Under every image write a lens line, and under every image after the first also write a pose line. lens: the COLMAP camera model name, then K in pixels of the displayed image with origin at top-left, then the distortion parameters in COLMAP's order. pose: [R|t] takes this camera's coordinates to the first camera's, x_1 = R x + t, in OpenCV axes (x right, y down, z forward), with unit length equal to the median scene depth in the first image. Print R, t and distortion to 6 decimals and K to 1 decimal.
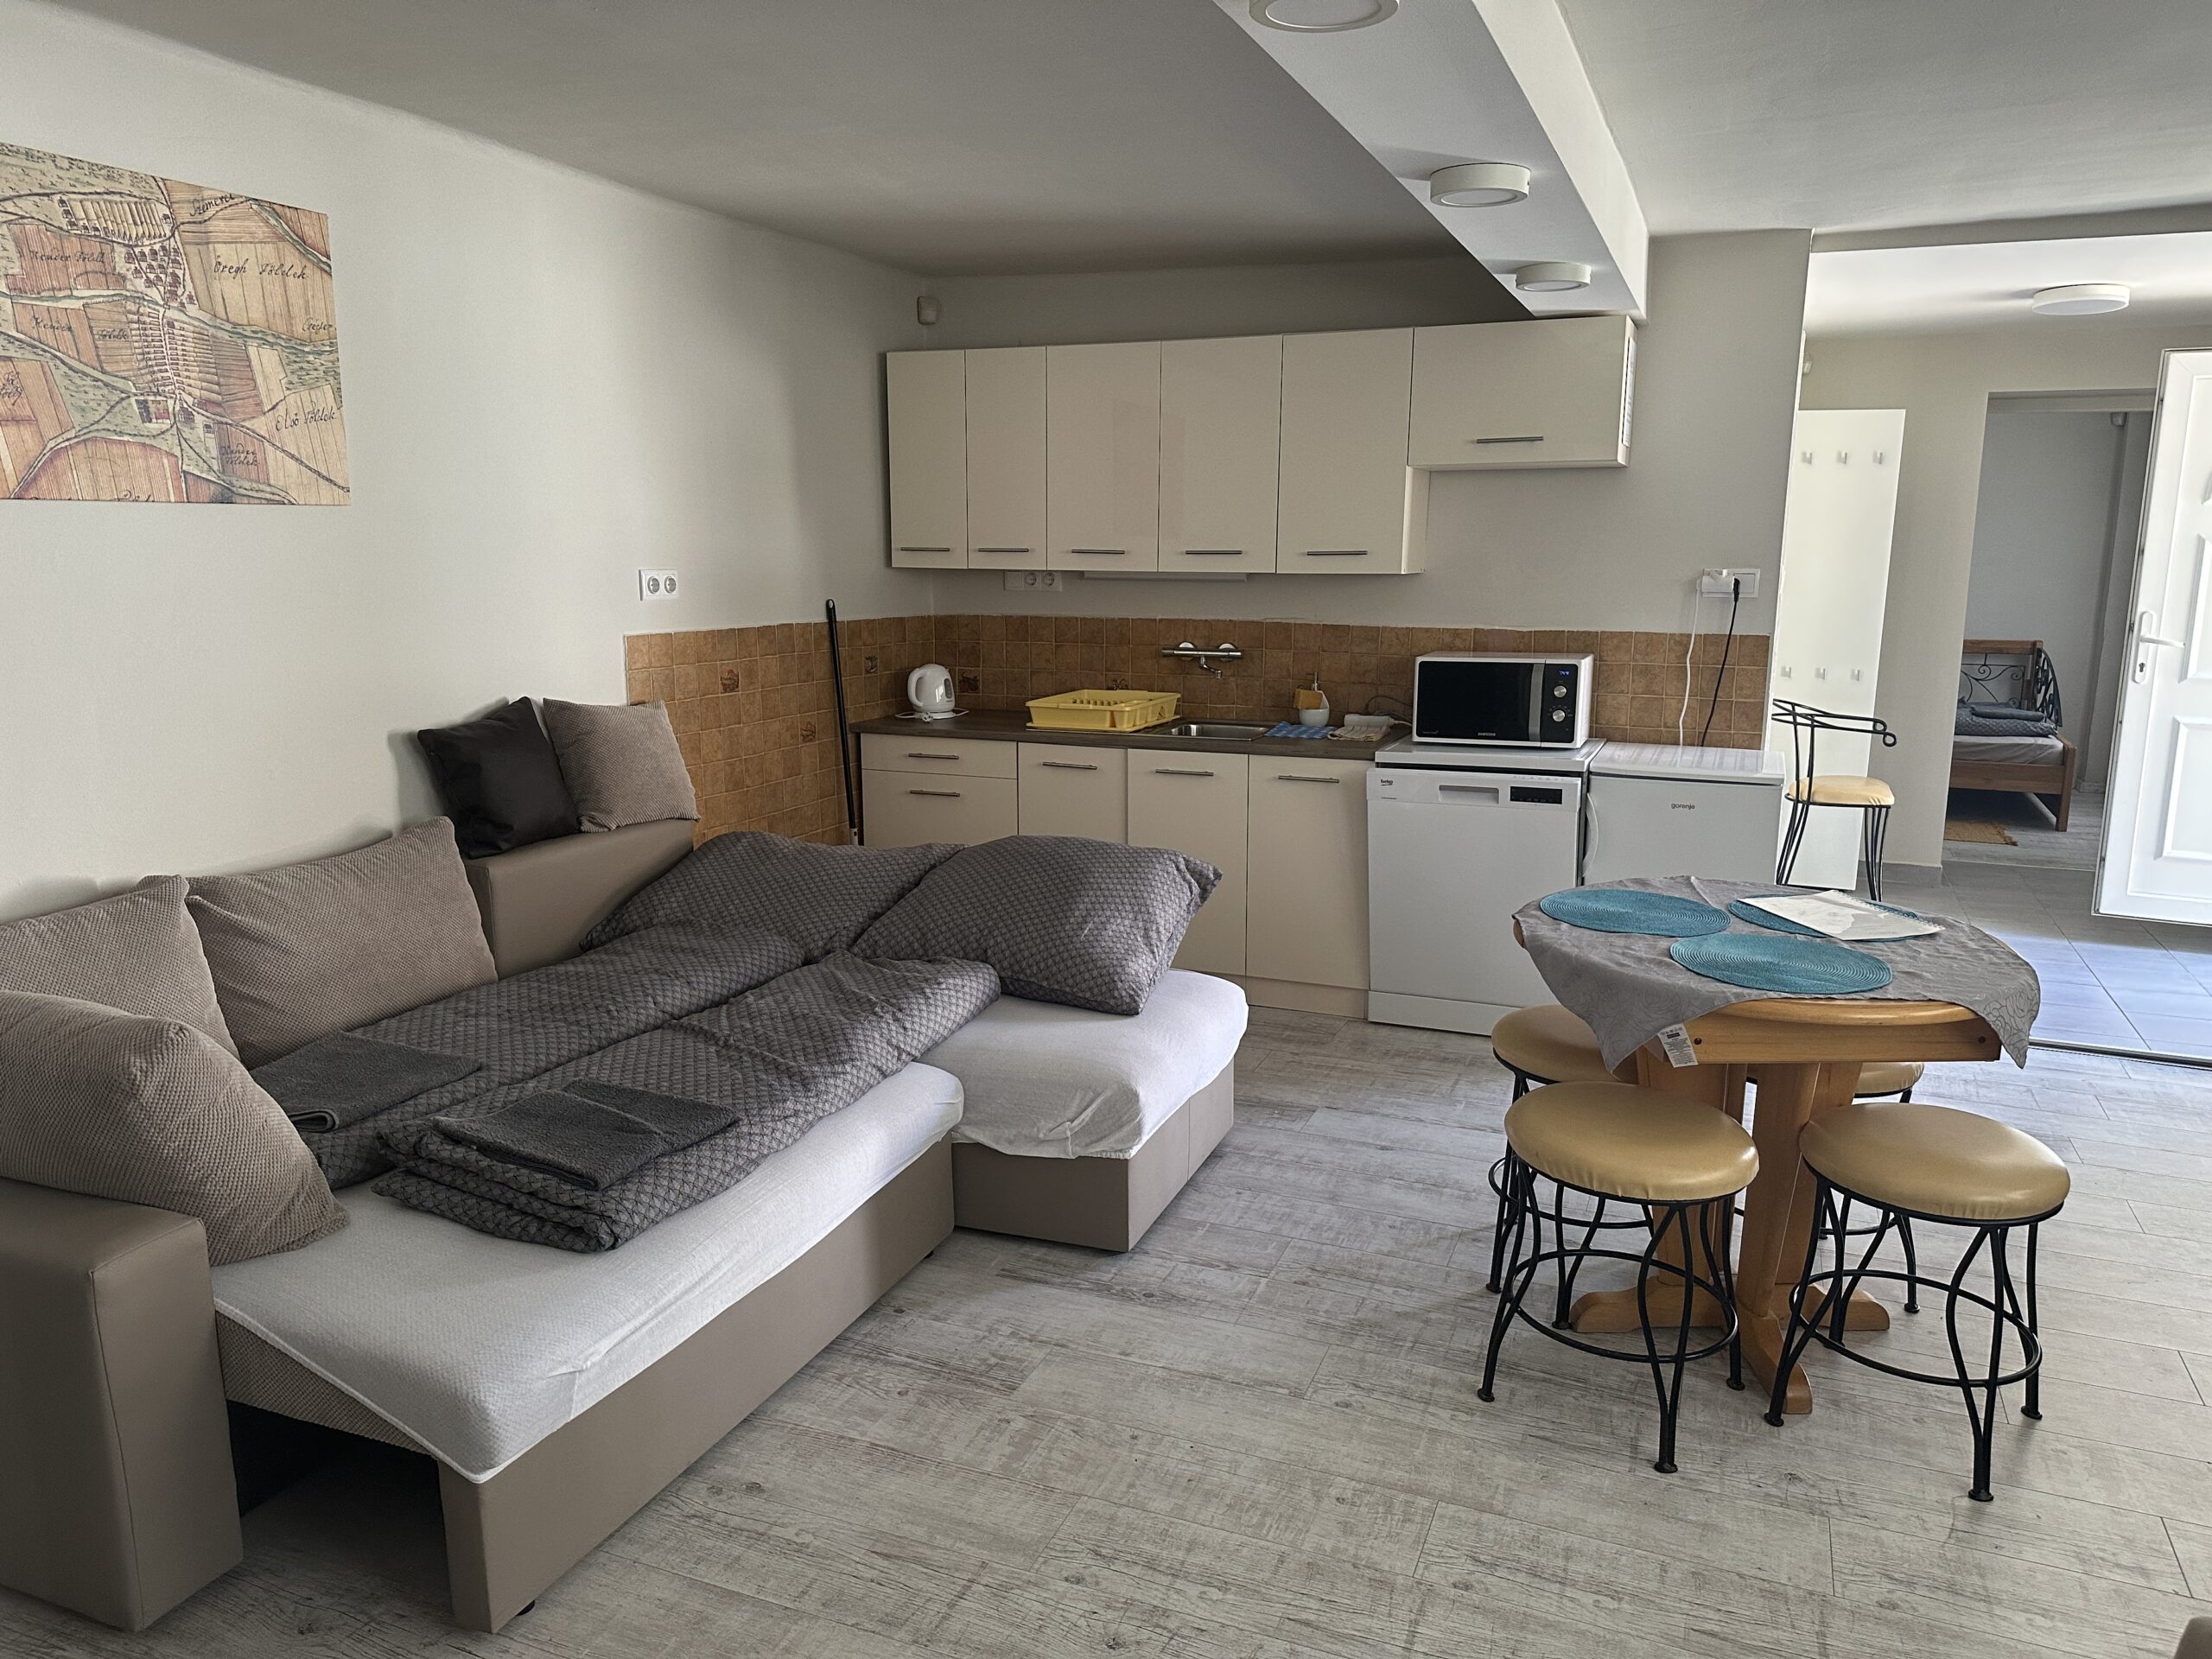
lens RADIAL K [[1565.0, 0, 1108.5], [0, 1565.0, 817.4], [0, 0, 1]] dist [0.047498, -0.061083]
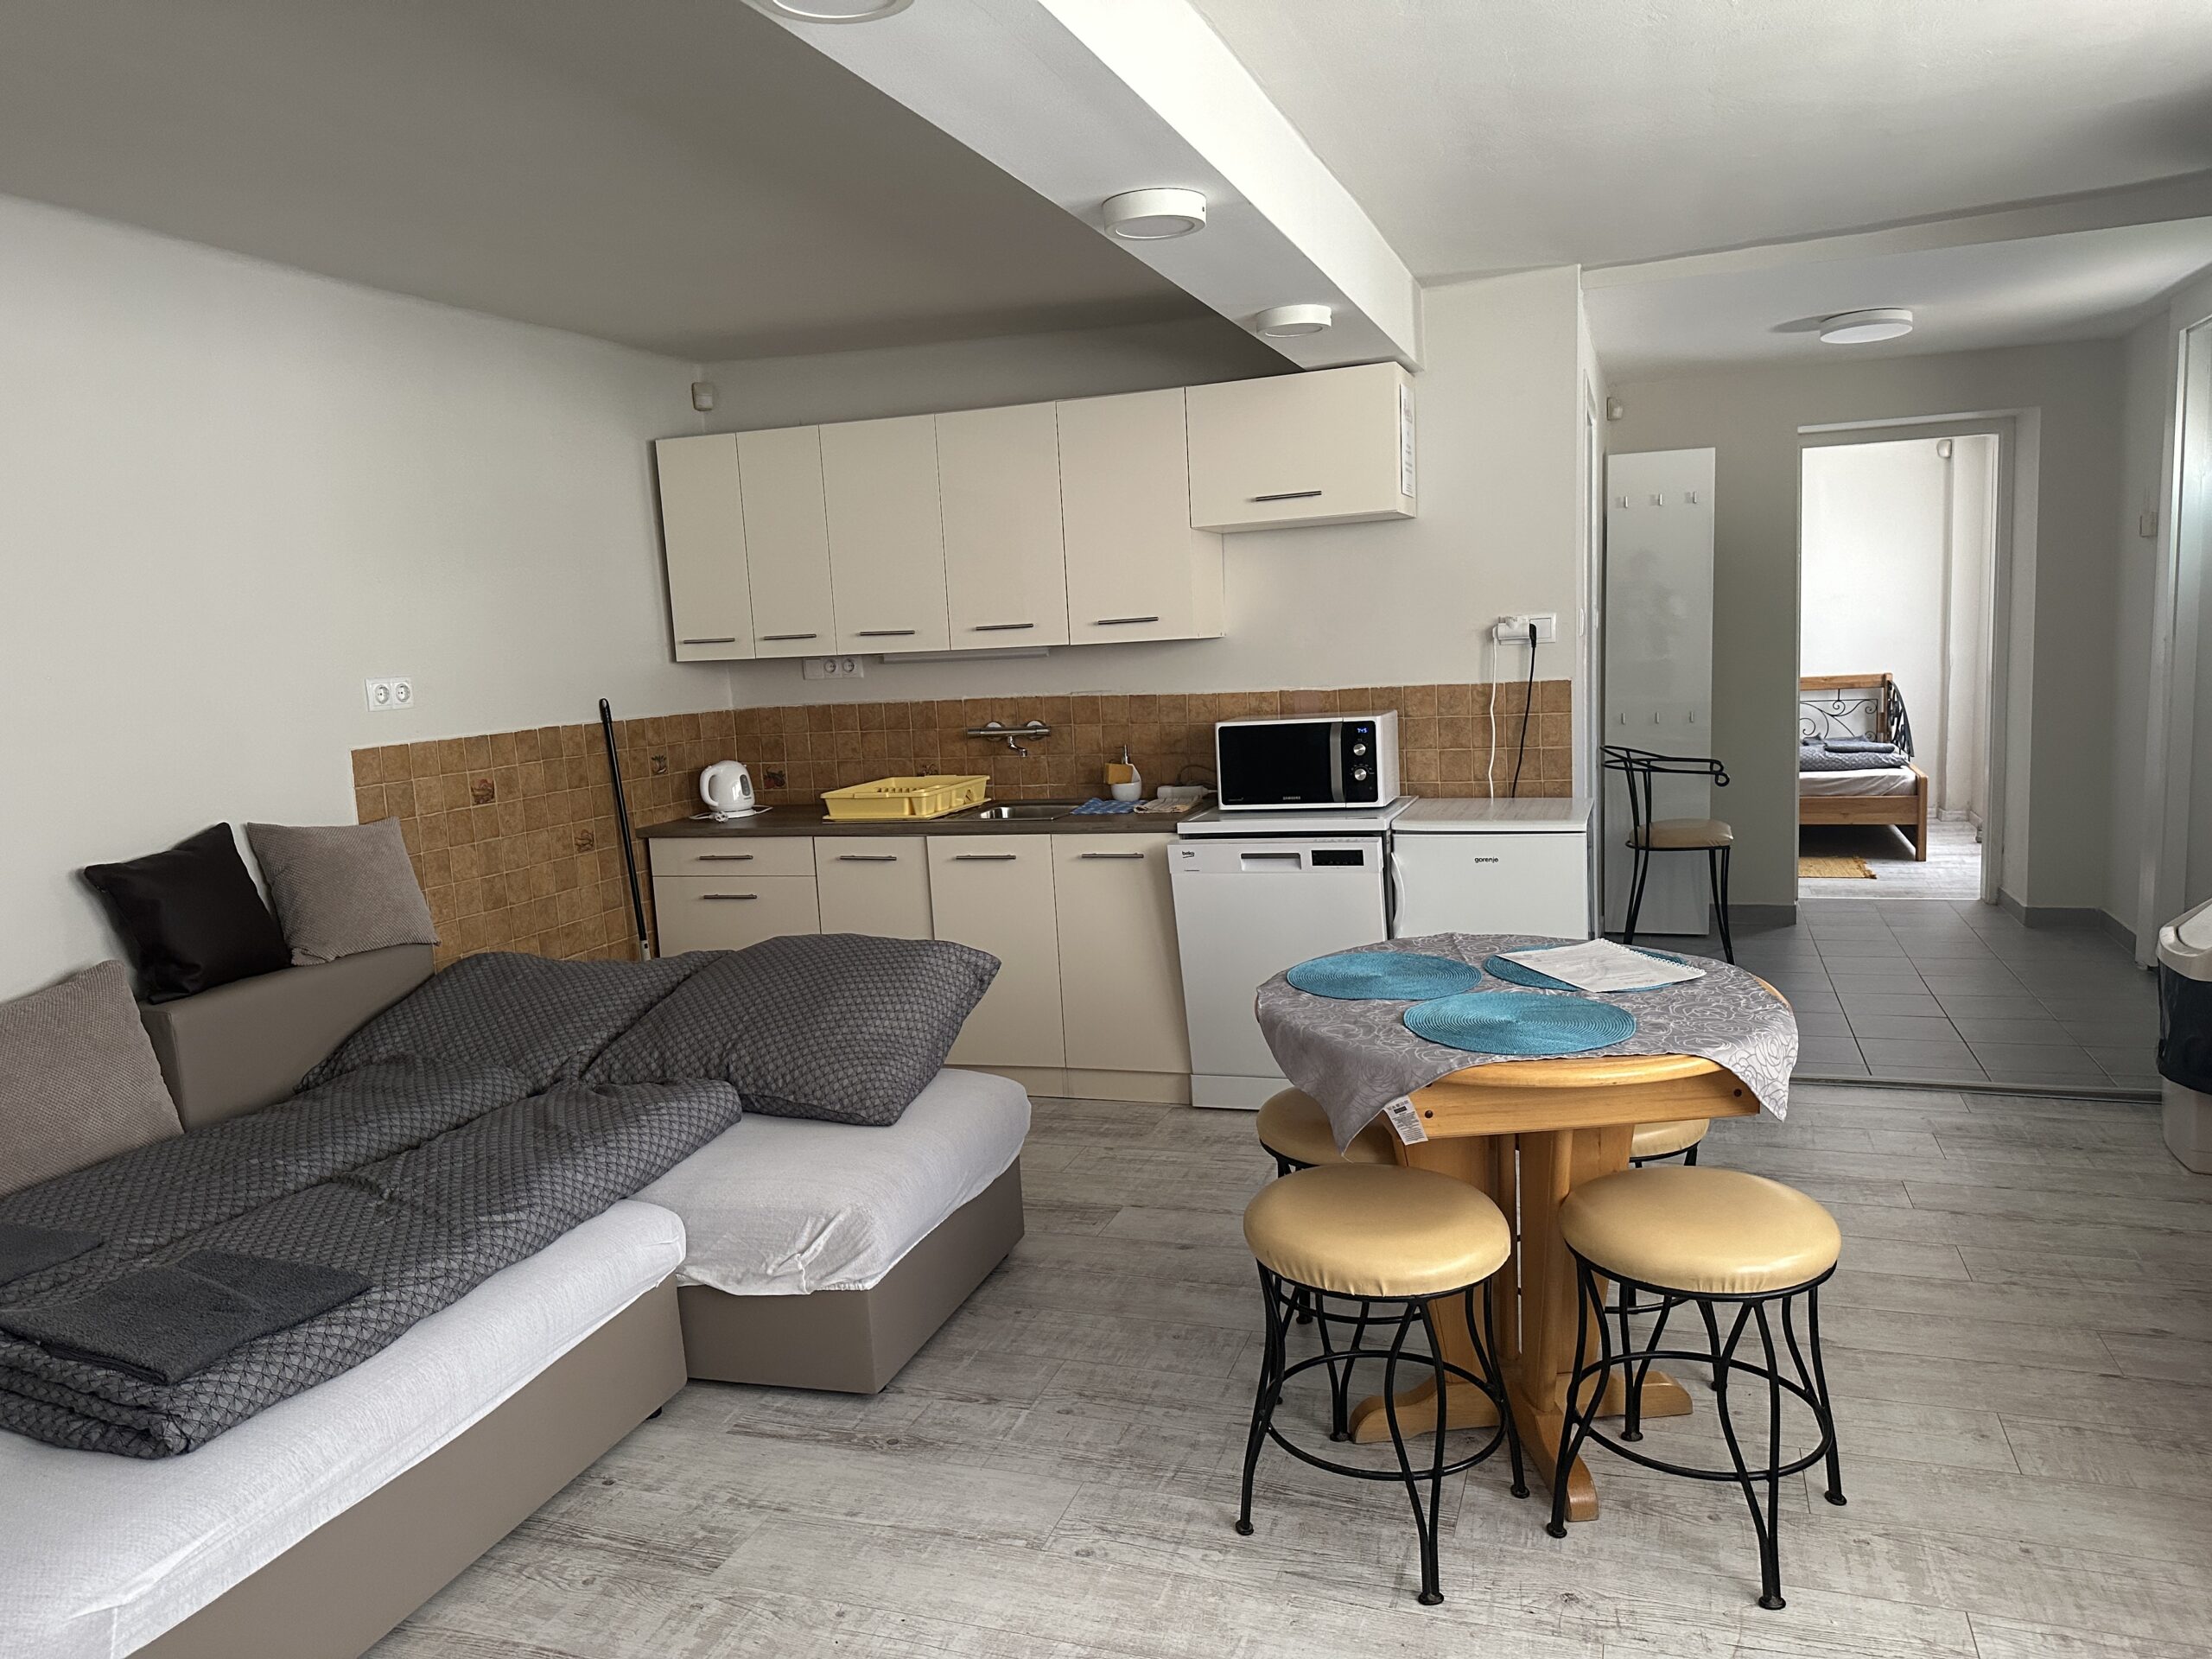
lens RADIAL K [[1565.0, 0, 1113.8], [0, 1565.0, 820.5], [0, 0, 1]] dist [0.047498, -0.061083]
pose [[0.996896, -0.062814, 0.047458, 0.111768], [0.065278, 0.996496, -0.052284, 0.004775], [-0.044008, 0.055220, 0.997504, 0.062849]]
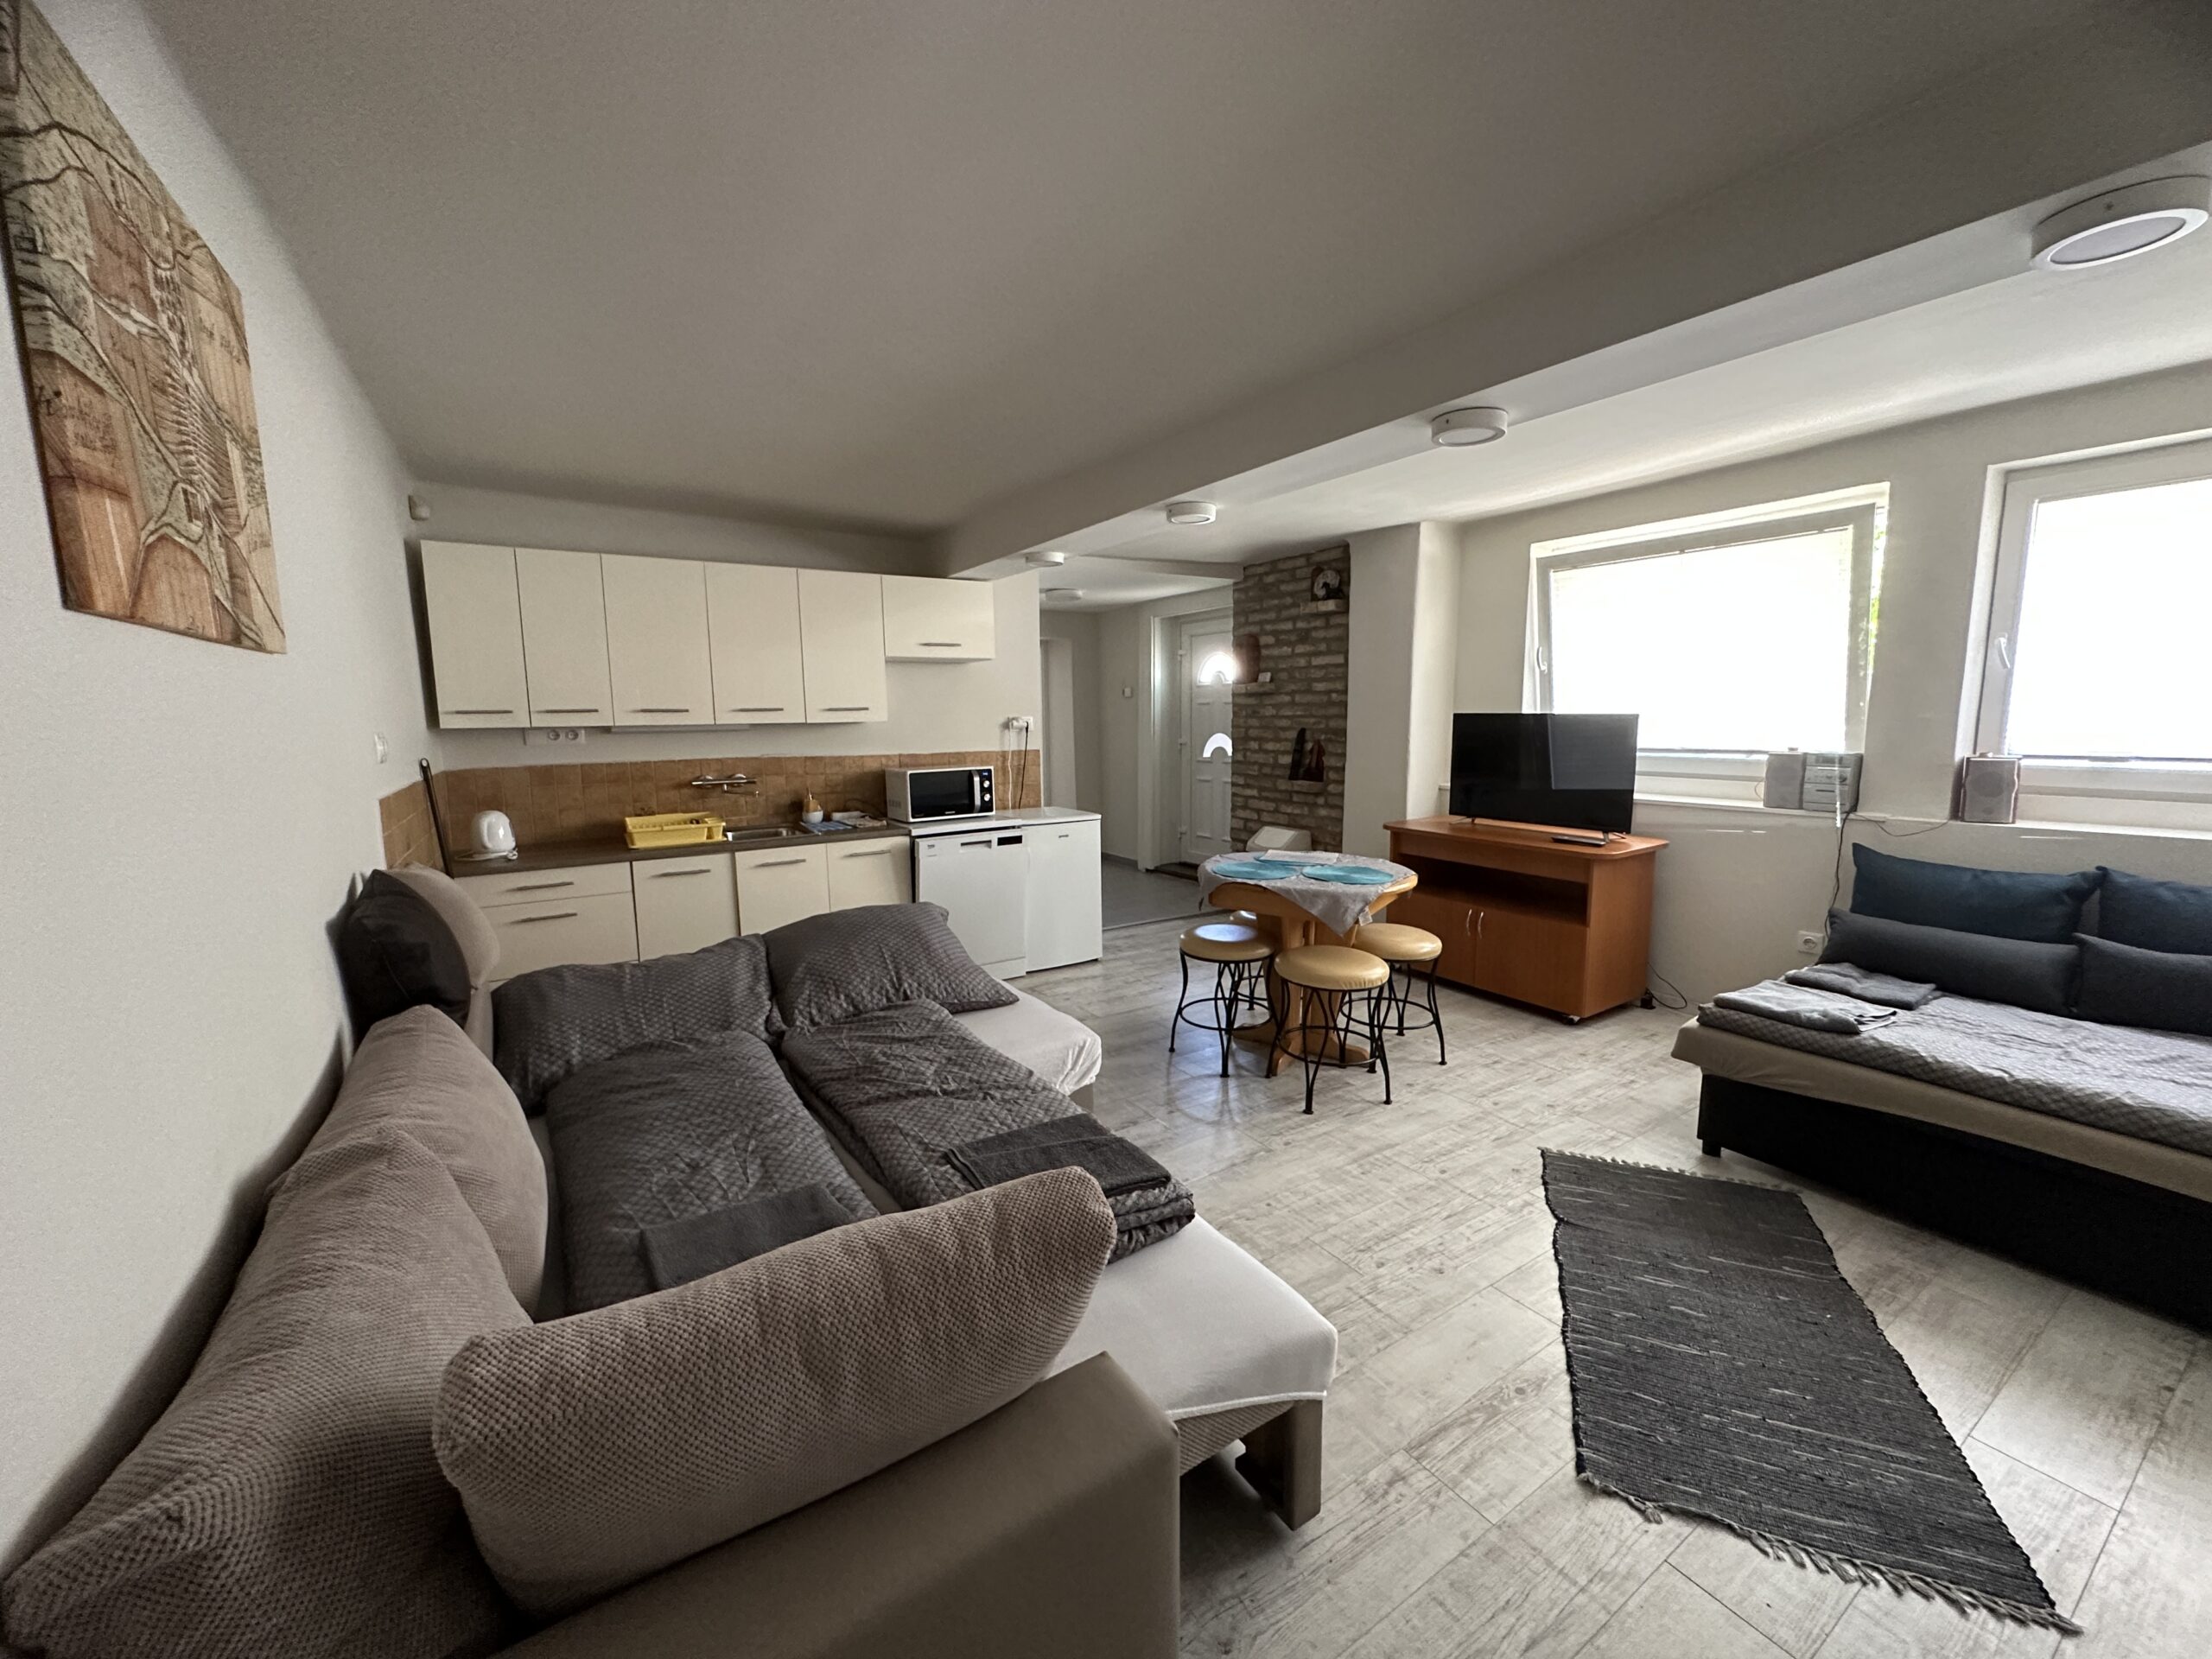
lens RADIAL K [[890.5, 0, 1119.0], [0, 890.5, 826.1], [0, 0, 1]] dist [-0.002342, 0.000016]
pose [[0.560538, -0.117591, 0.819737, -0.595713], [0.156897, 0.987019, 0.034301, -0.055268], [-0.813130, 0.109387, 0.571711, 0.379487]]
